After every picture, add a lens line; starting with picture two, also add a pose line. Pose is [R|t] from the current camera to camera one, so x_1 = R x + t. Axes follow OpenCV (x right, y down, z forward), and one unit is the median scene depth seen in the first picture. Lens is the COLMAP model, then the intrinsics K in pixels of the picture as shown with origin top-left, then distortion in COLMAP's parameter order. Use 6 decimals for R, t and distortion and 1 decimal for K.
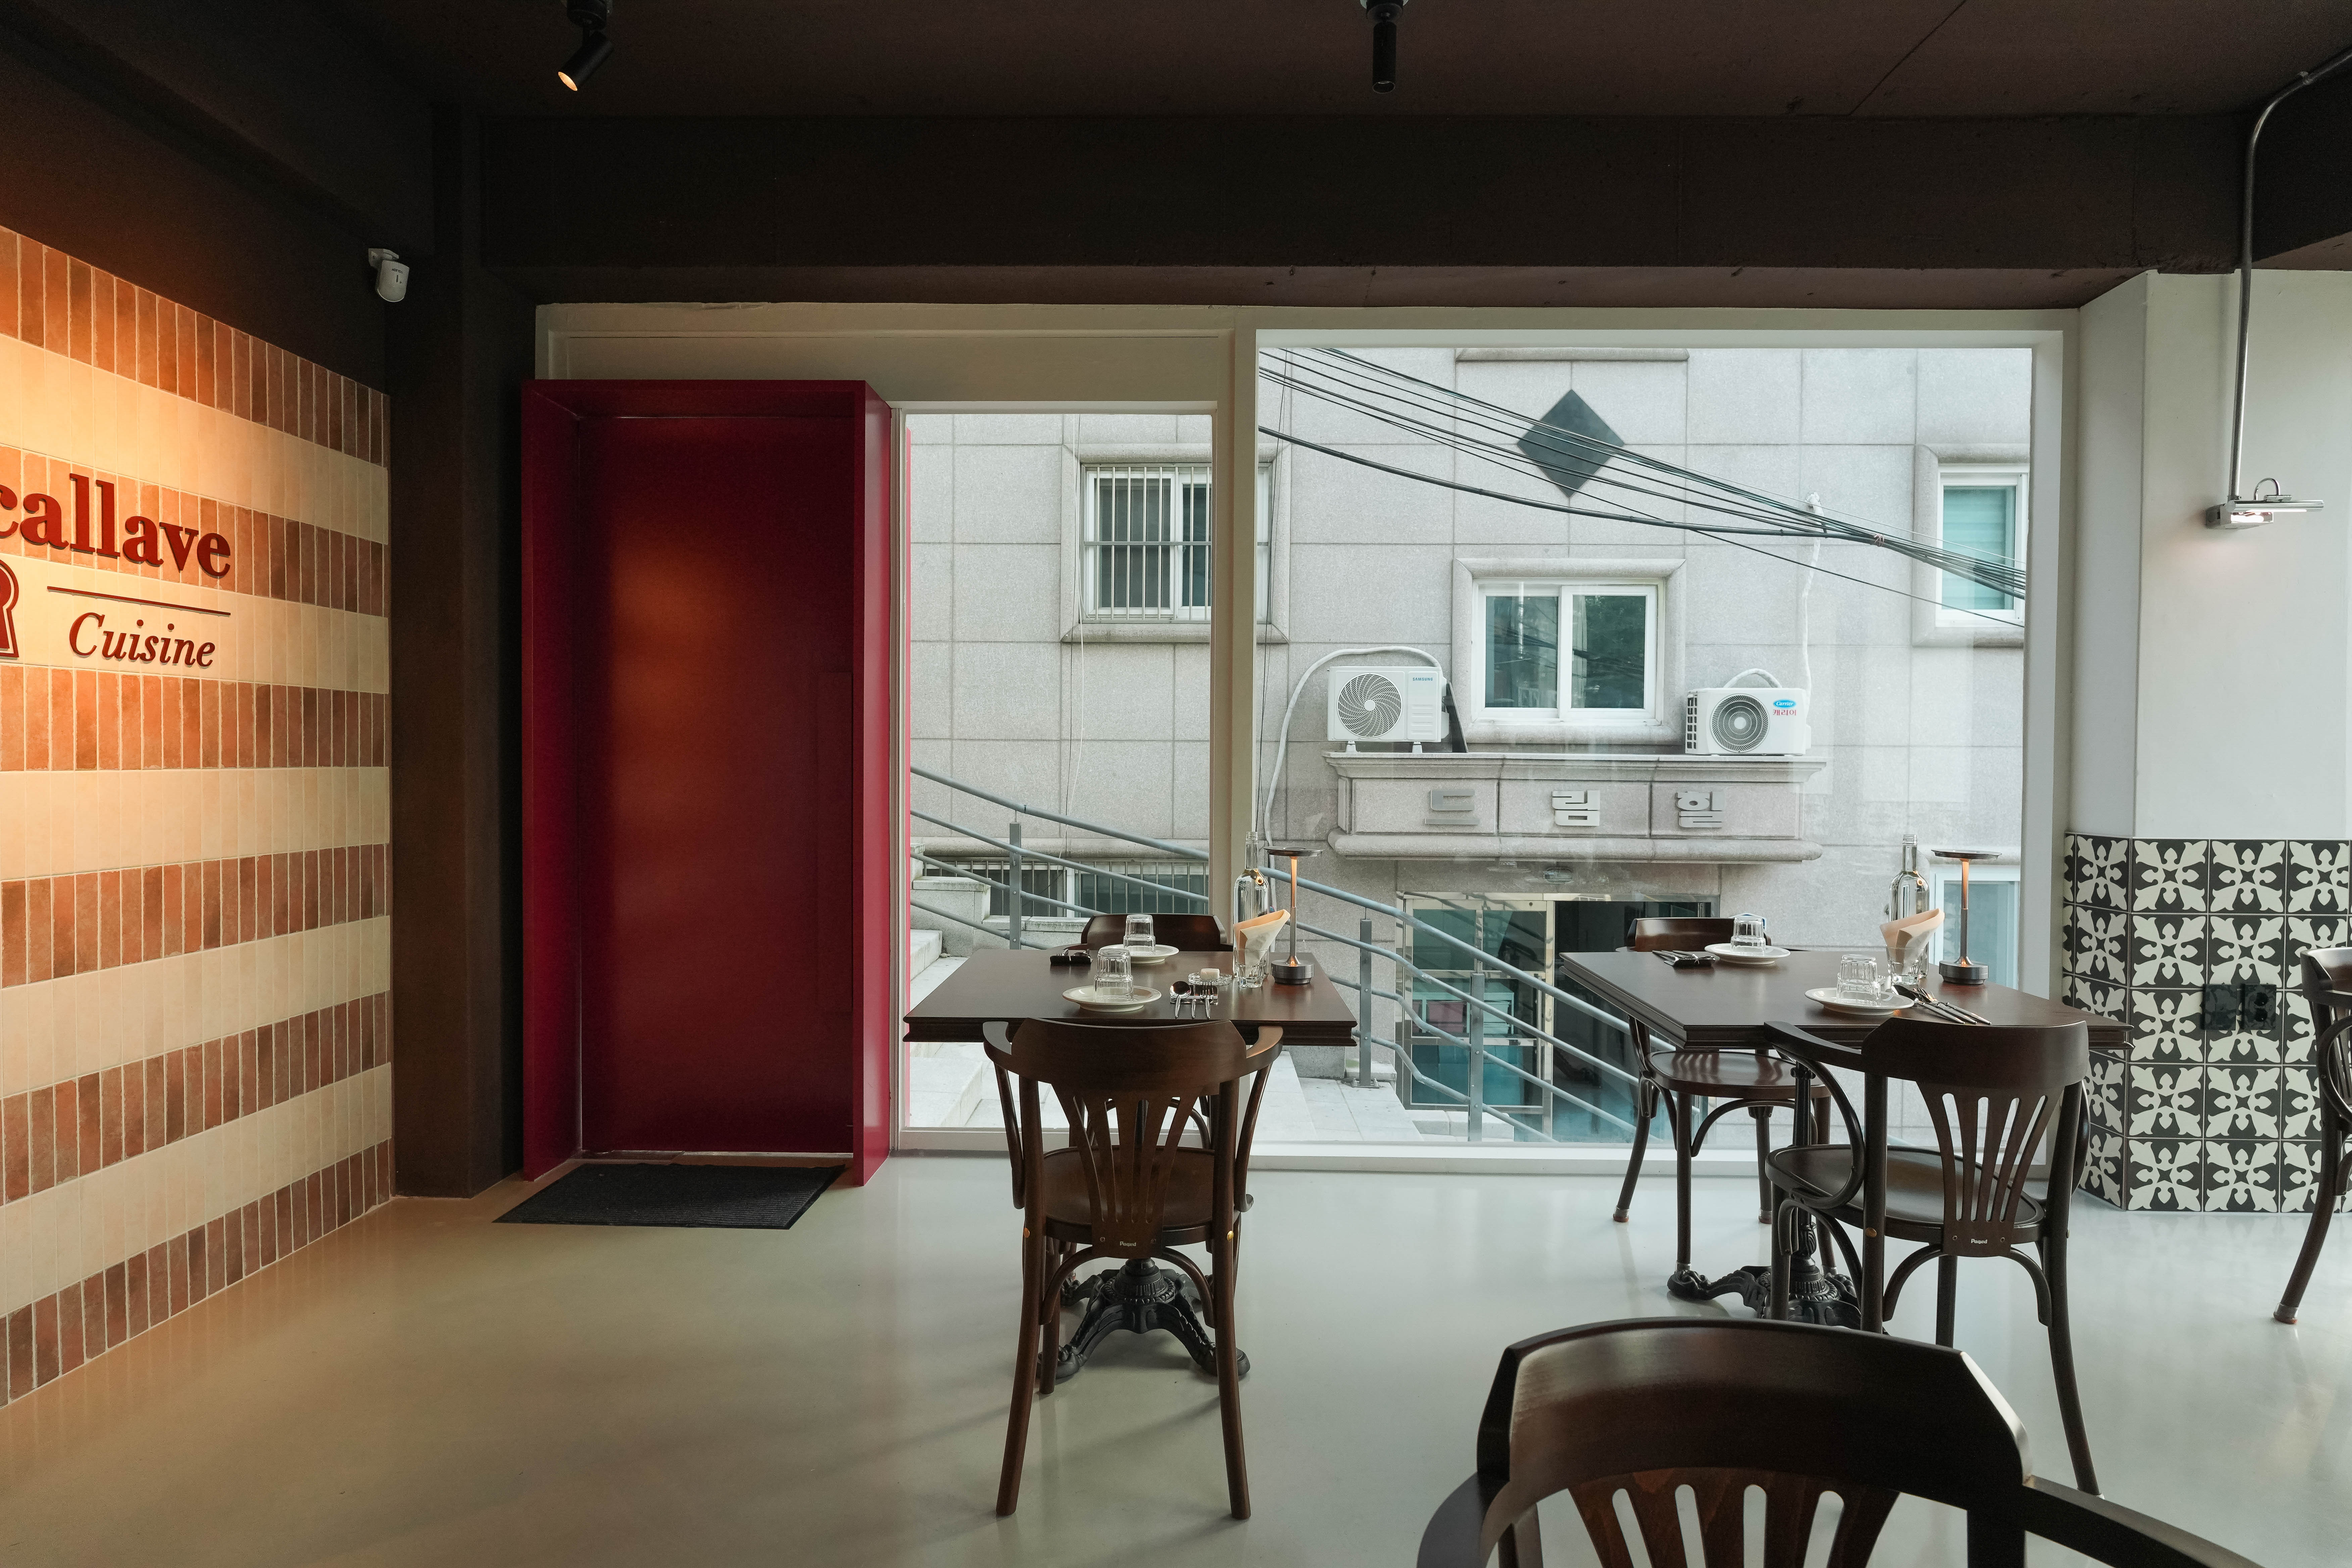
lens RADIAL K [[1299.7, 0, 1175.0], [0, 1299.7, 774.5], [0, 0, 1]] dist [-0.002577, -0.000490]
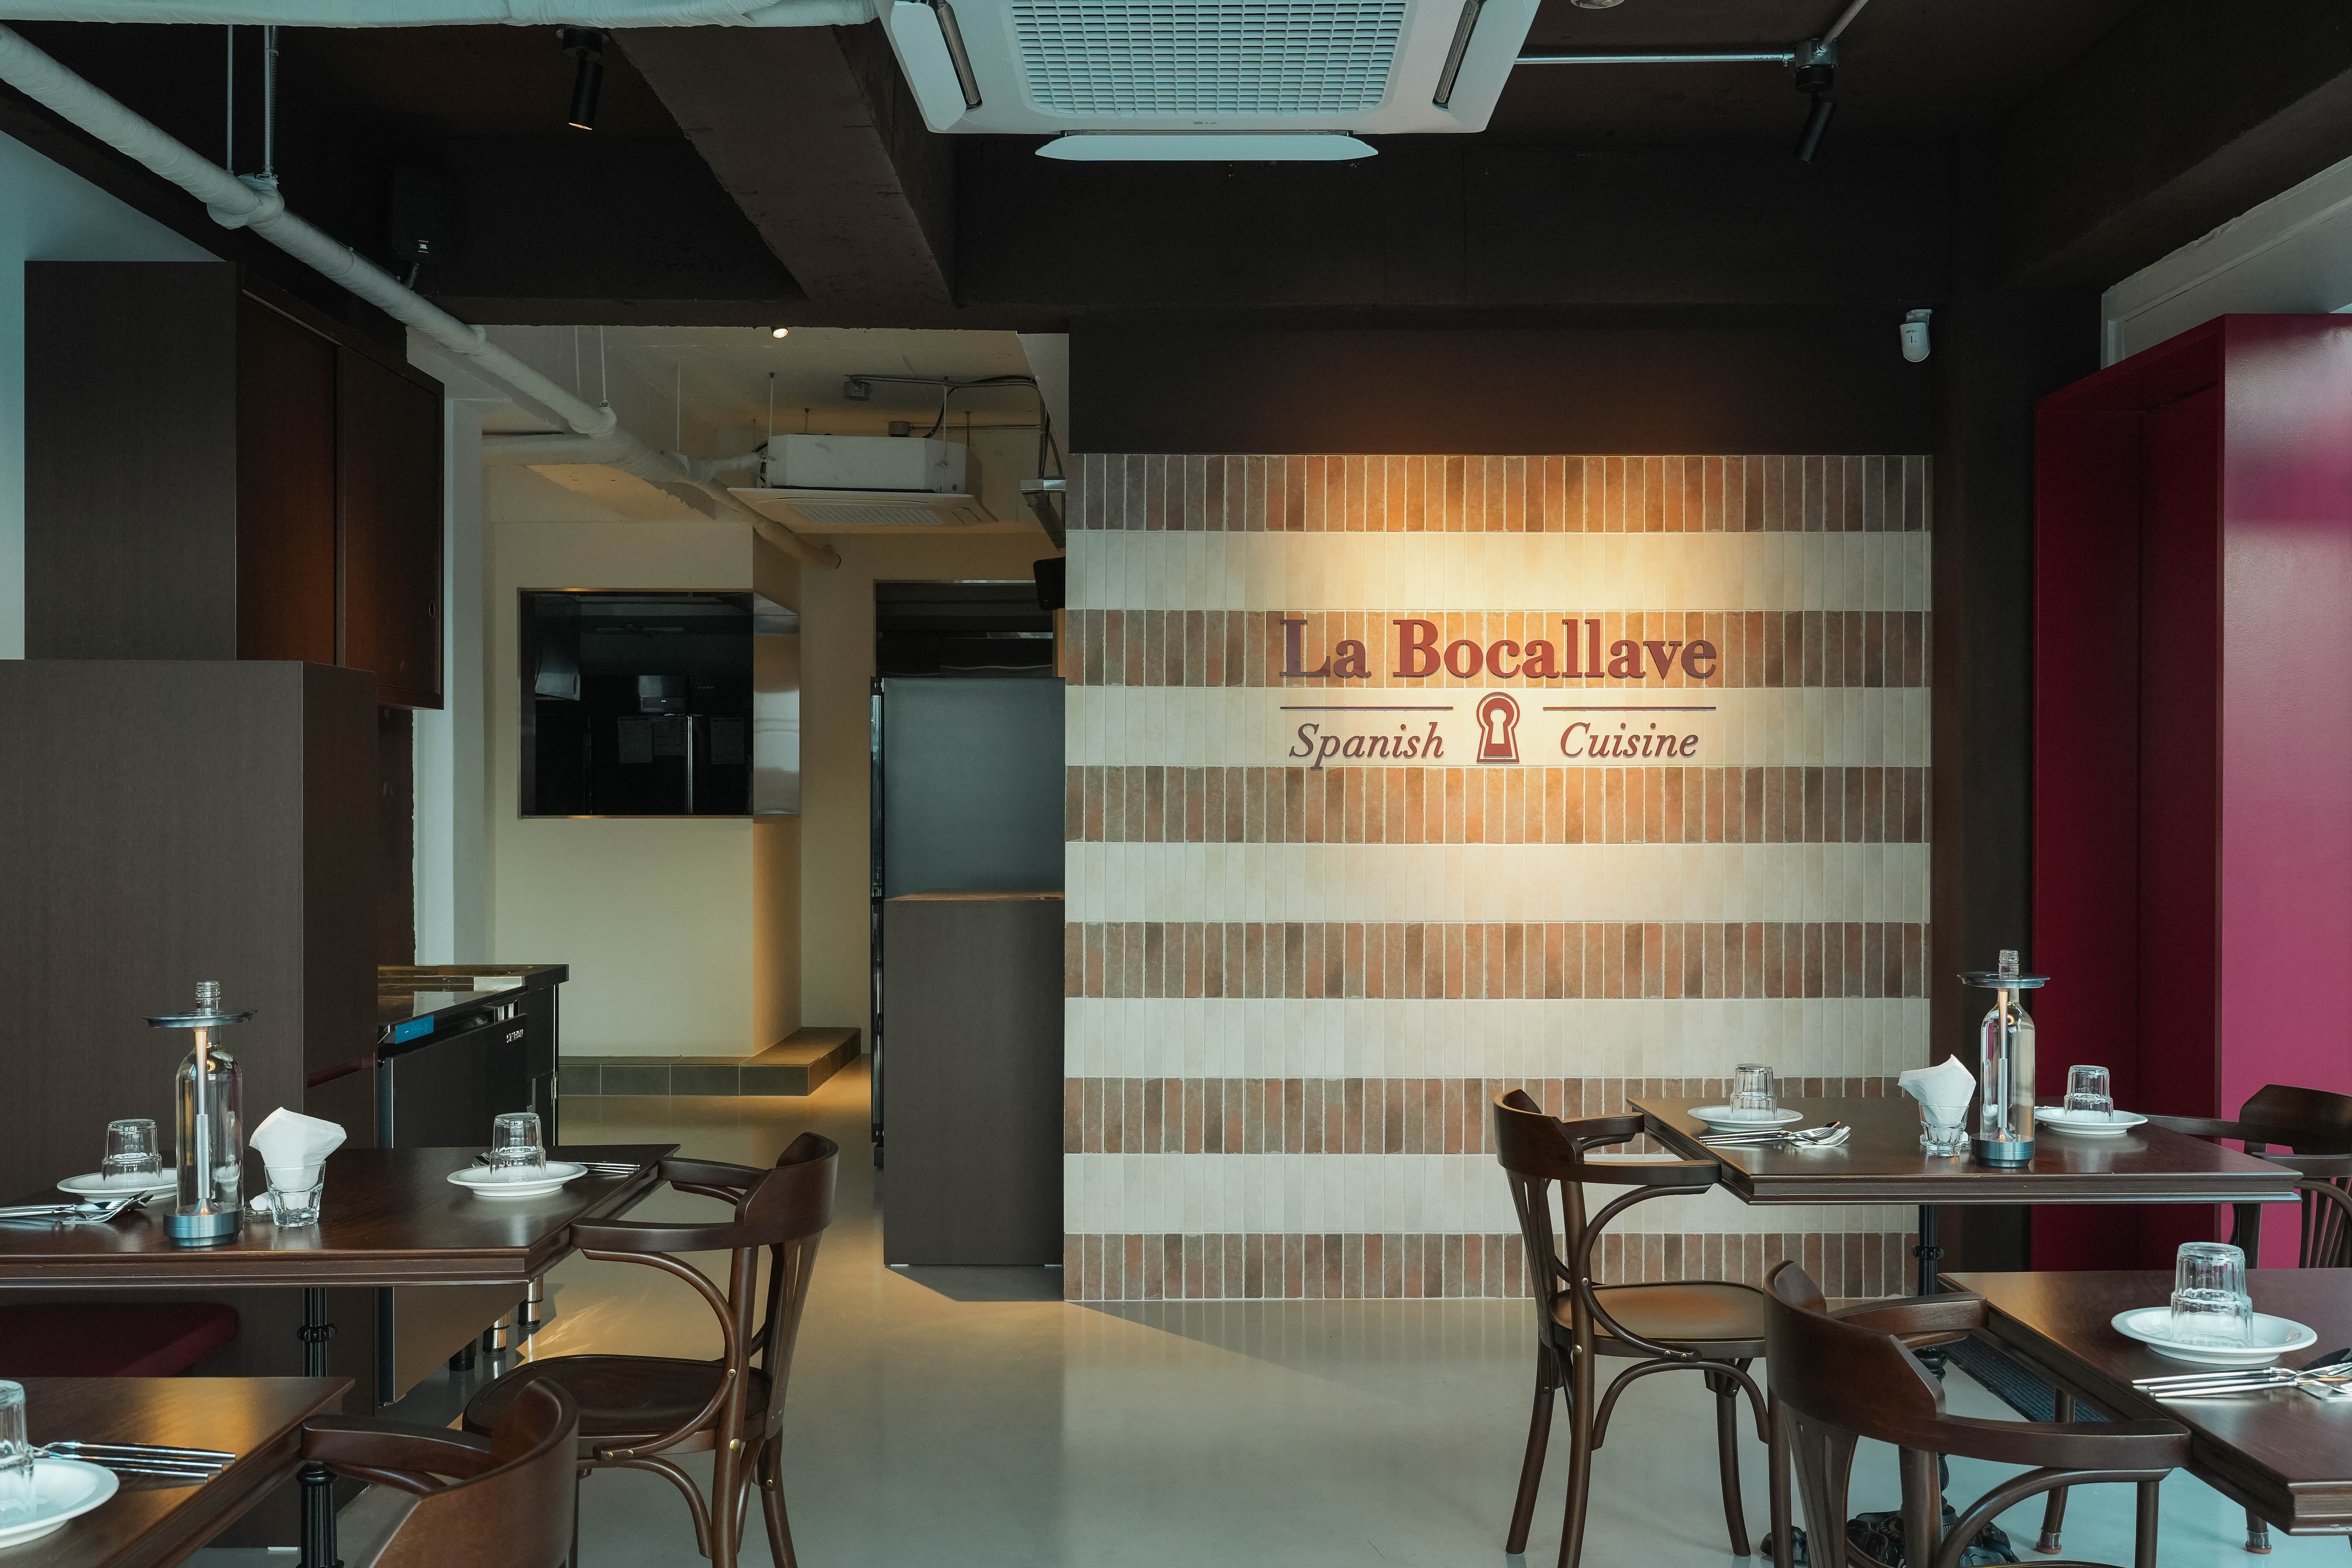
lens RADIAL K [[2233.3, 0, 1176.3], [0, 2233.3, 793.9], [0, 0, 1]] dist [0.084123, 0.000000]
pose [[0.001518, -0.013402, -0.999909, 1.299731], [-0.010498, 0.999855, -0.013417, -0.017384], [0.999944, 0.010517, 0.001377, 0.546544]]
